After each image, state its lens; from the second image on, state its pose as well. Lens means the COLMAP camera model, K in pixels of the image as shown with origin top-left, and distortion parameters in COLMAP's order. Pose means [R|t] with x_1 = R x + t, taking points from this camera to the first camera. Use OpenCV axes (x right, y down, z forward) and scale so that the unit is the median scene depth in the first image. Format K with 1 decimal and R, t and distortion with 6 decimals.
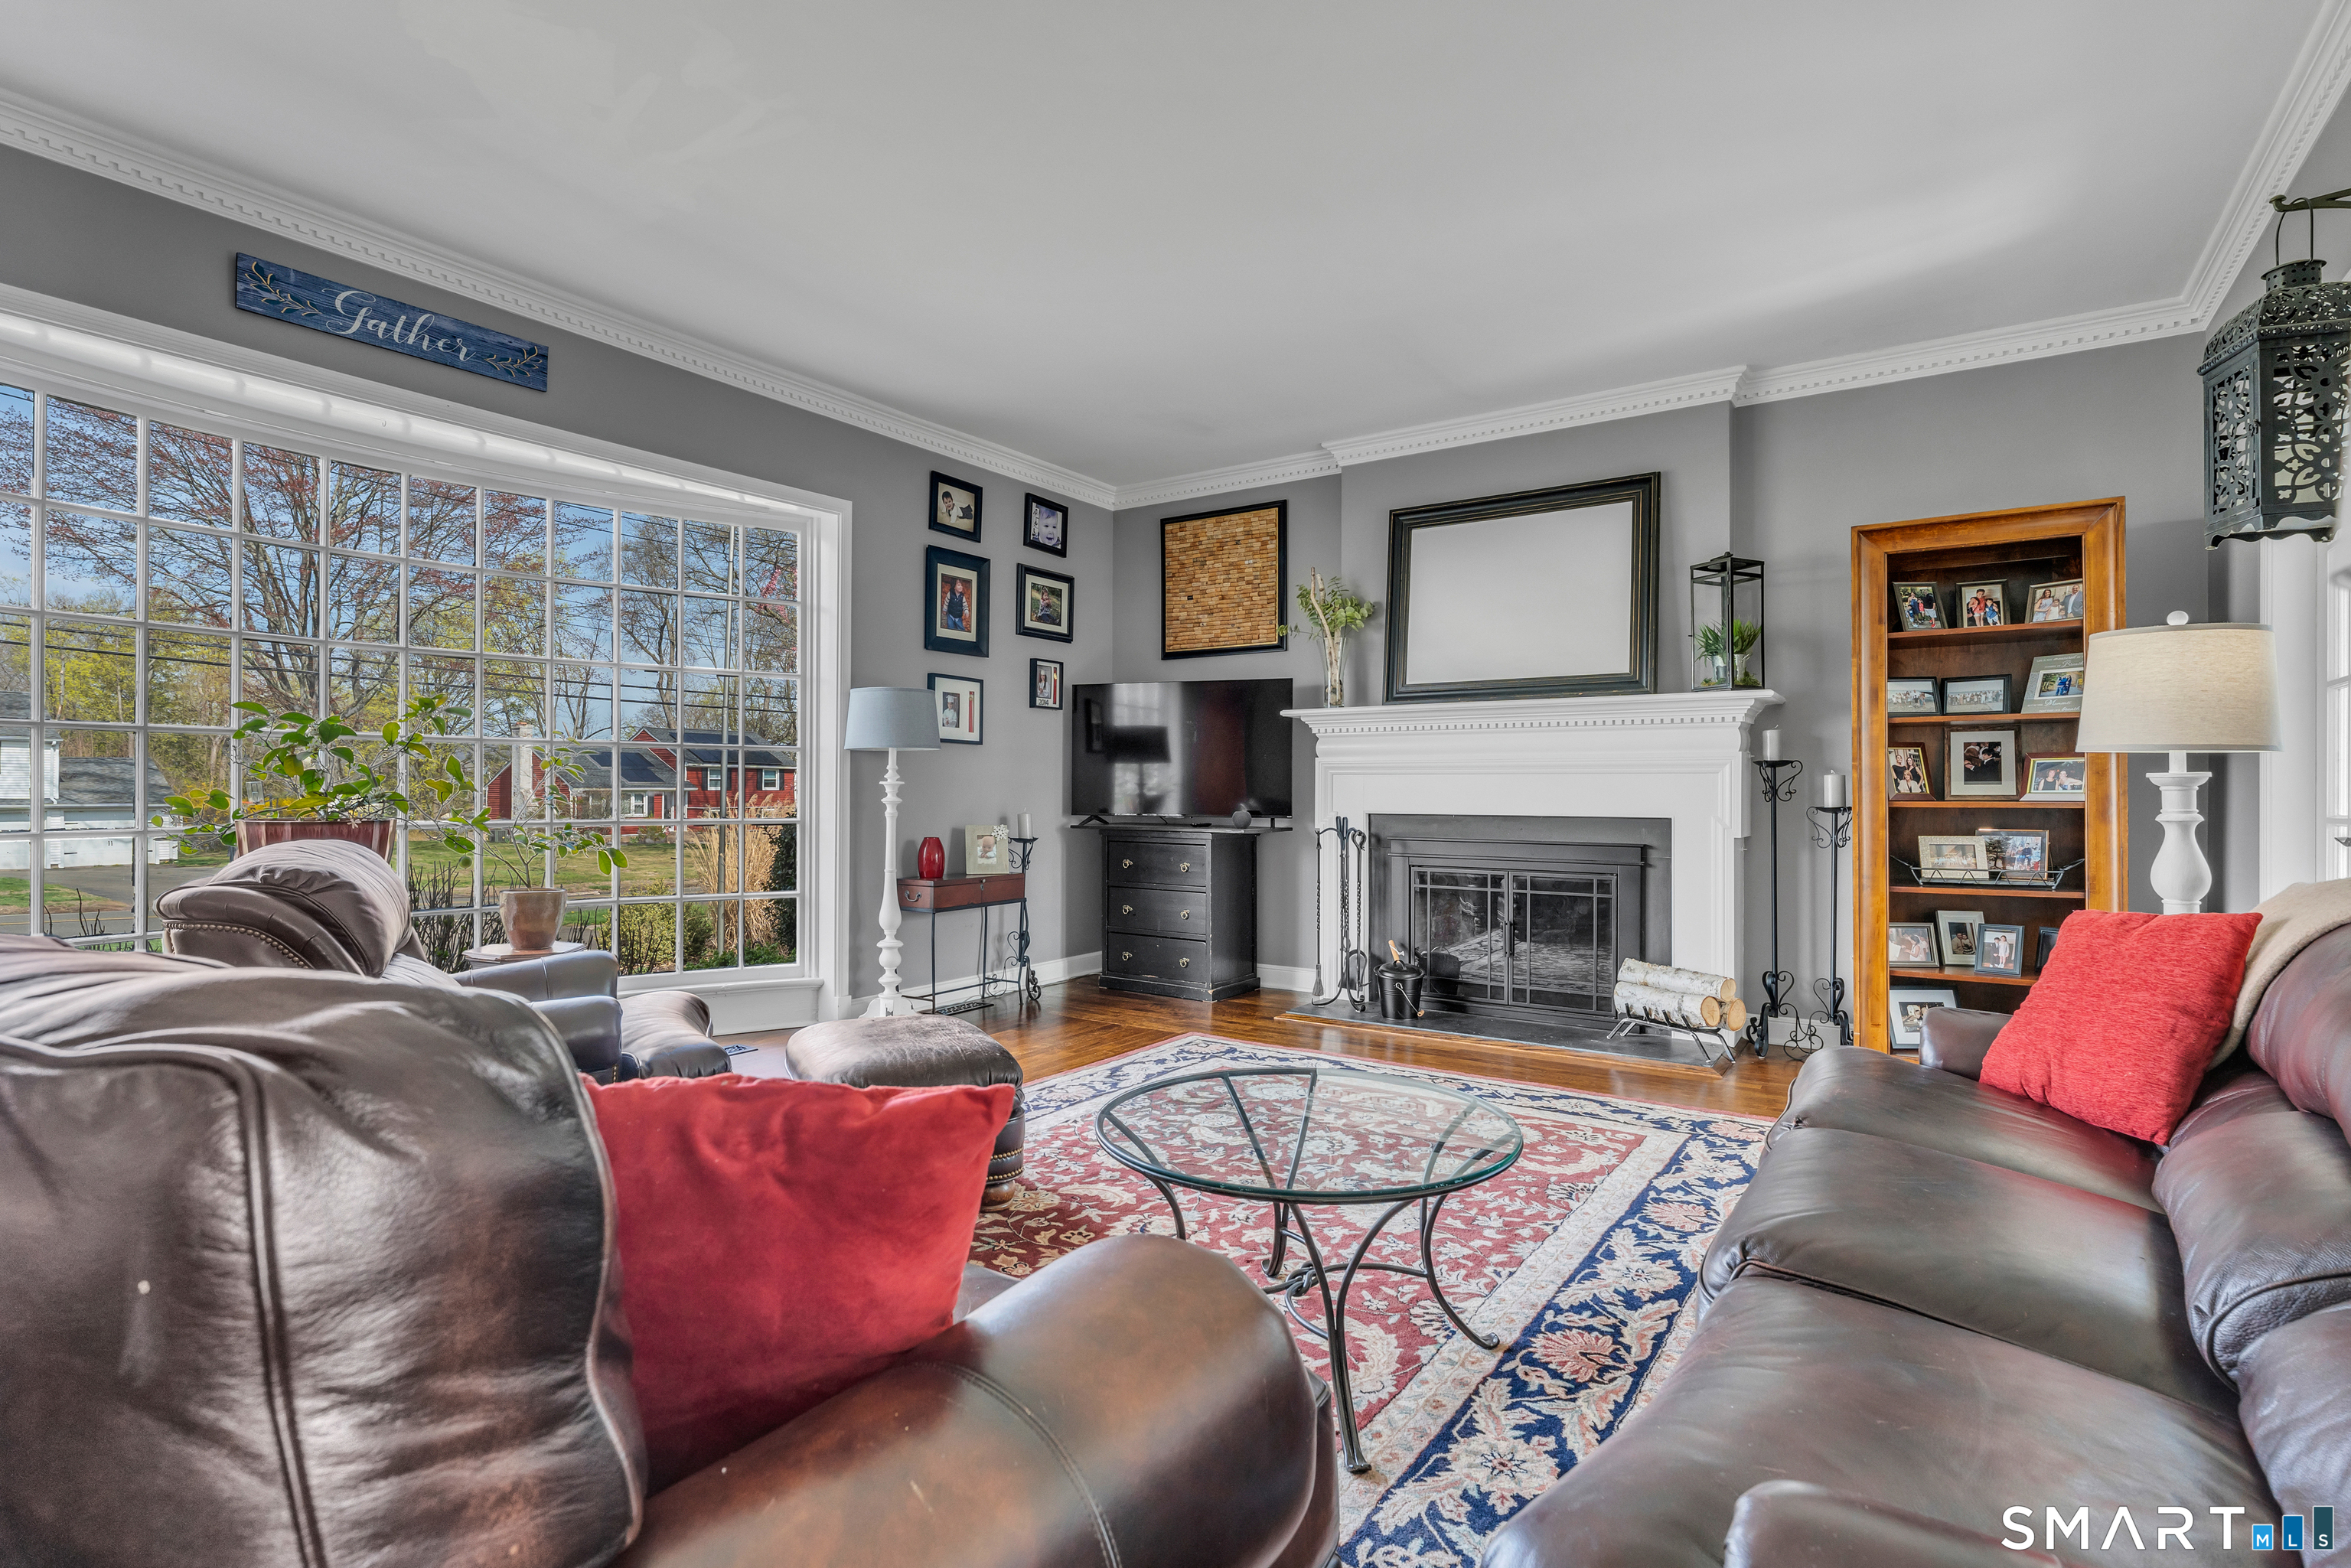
lens RADIAL K [[1167.8, 0, 1166.5], [0, 1167.8, 779.1], [0, 0, 1]] dist [0.020797, 0.000047]
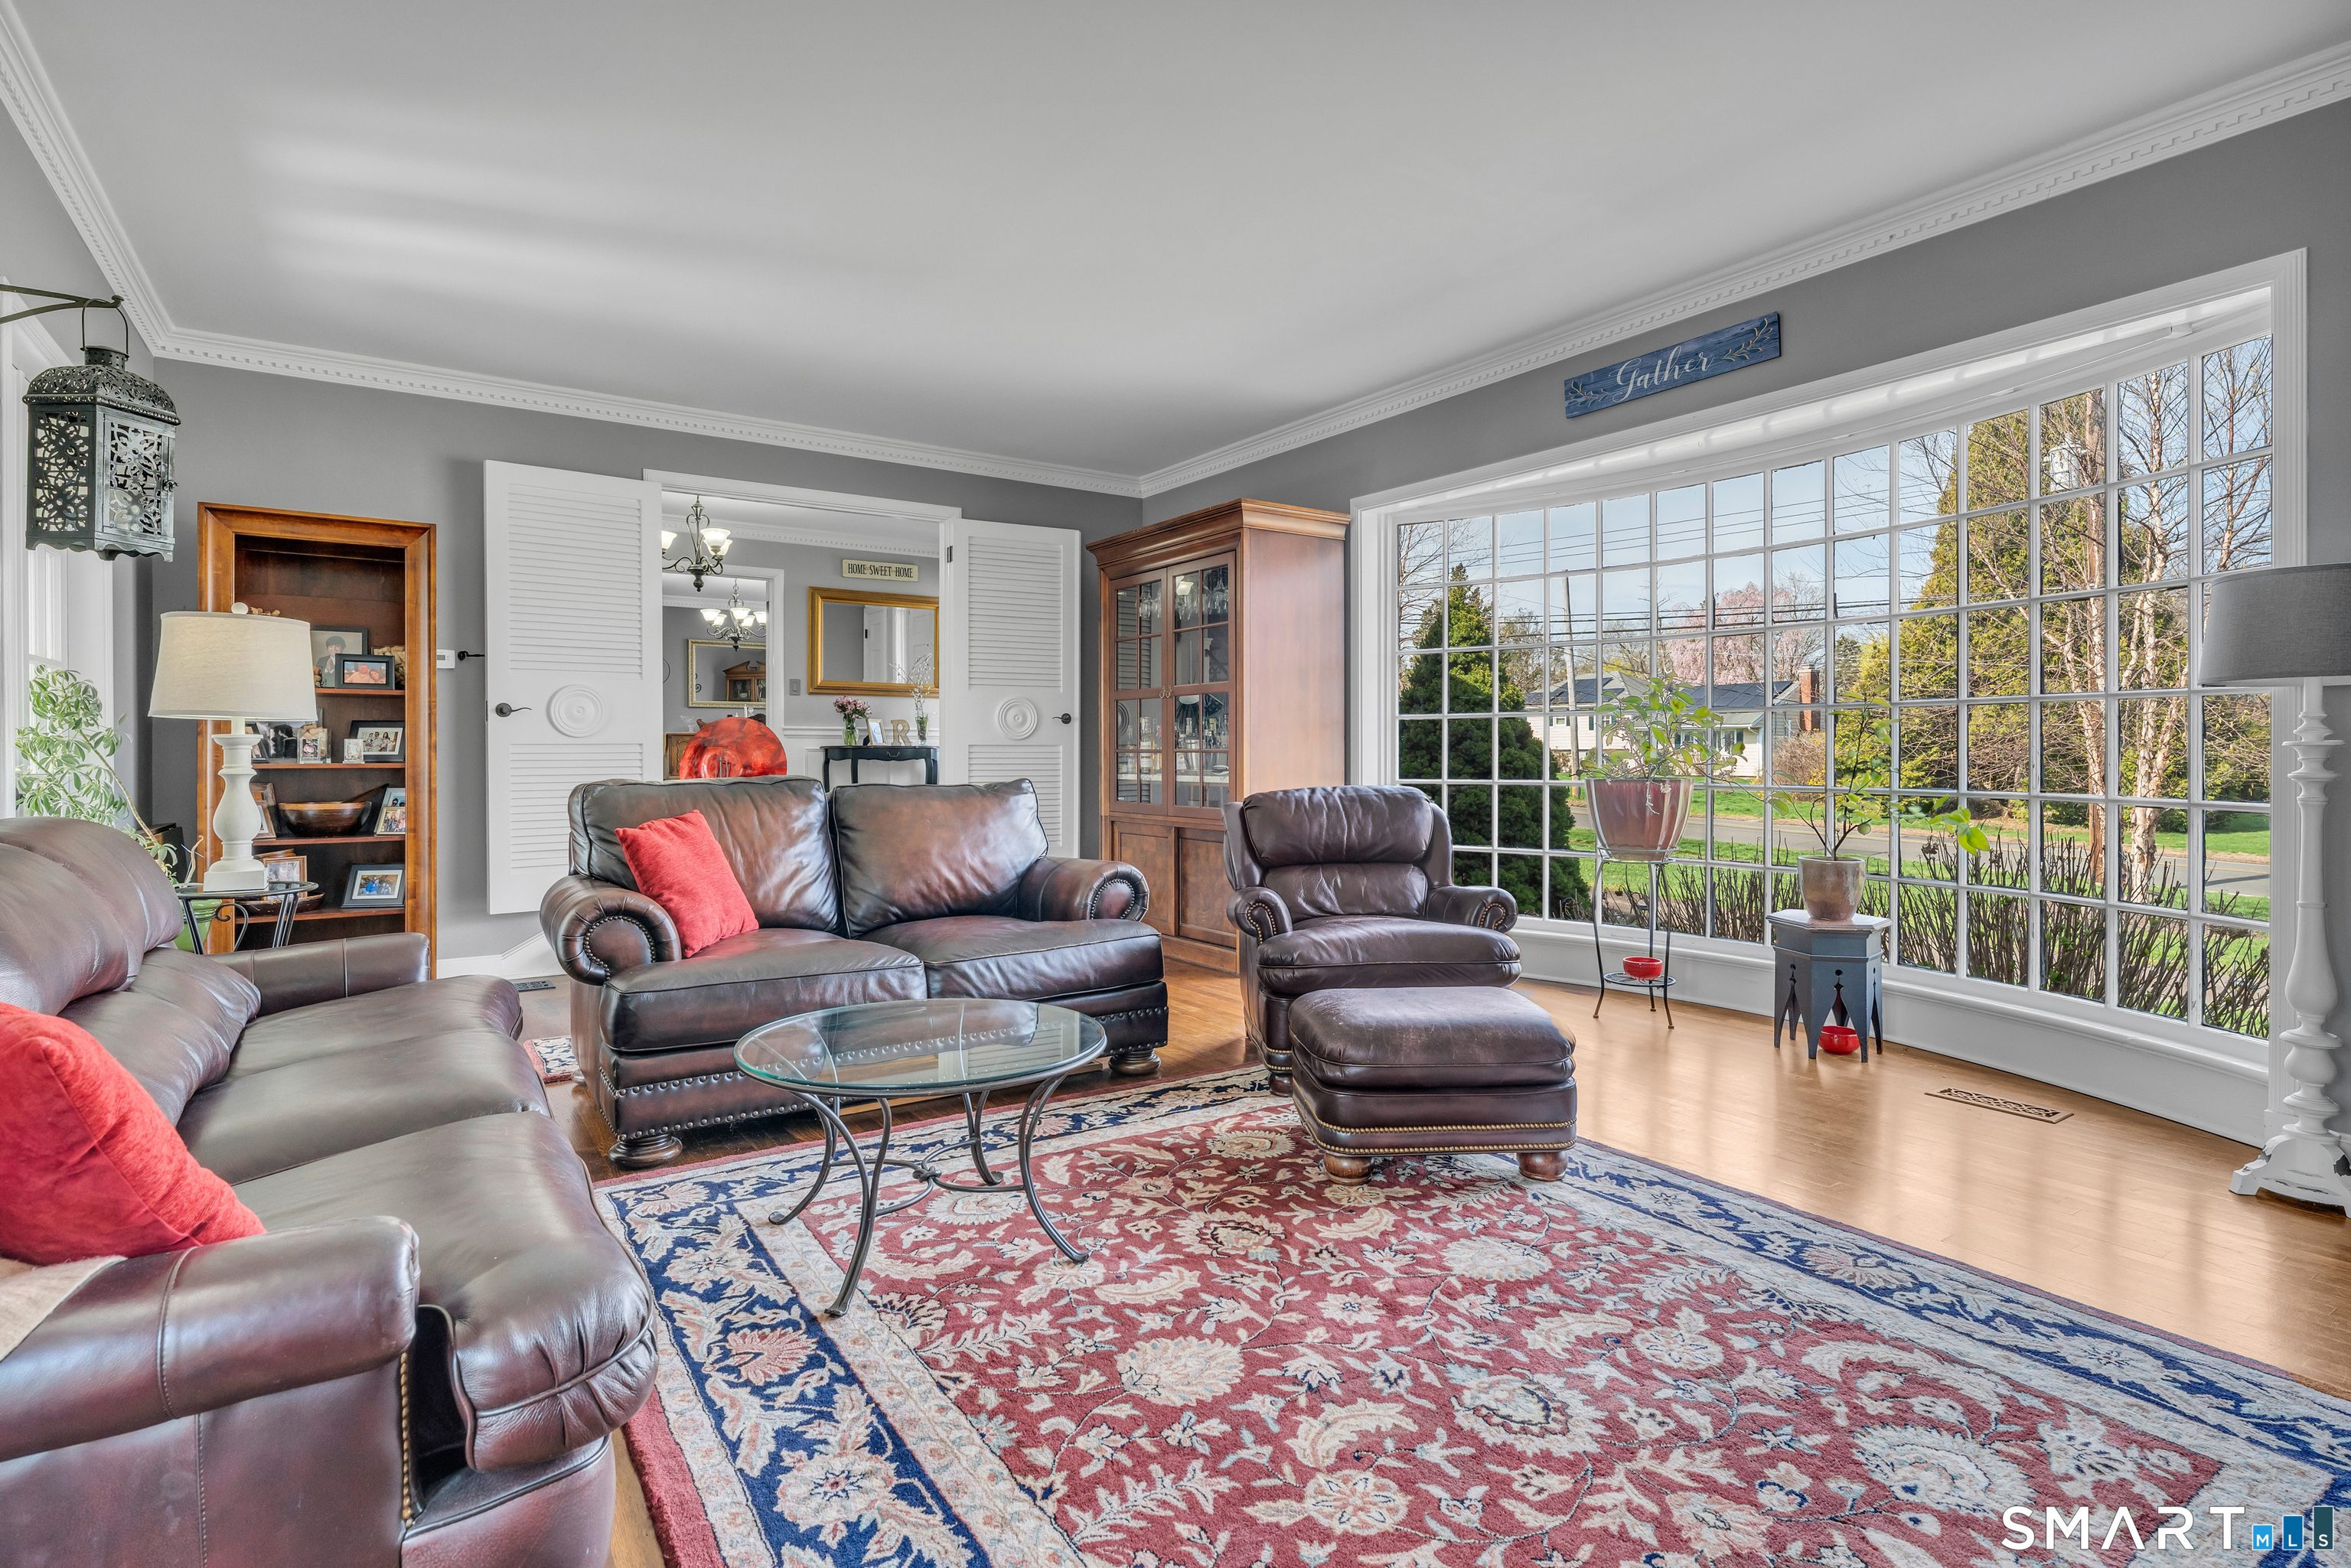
lens RADIAL K [[1167.8, 0, 1166.9], [0, 1167.8, 770.5], [0, 0, 1]] dist [0.020797, 0.000047]
pose [[-0.378263, 0.011919, -0.925621, 0.977510], [0.001655, 0.999924, 0.012199, 0.012546], [0.925697, 0.003083, -0.378254, 1.480109]]
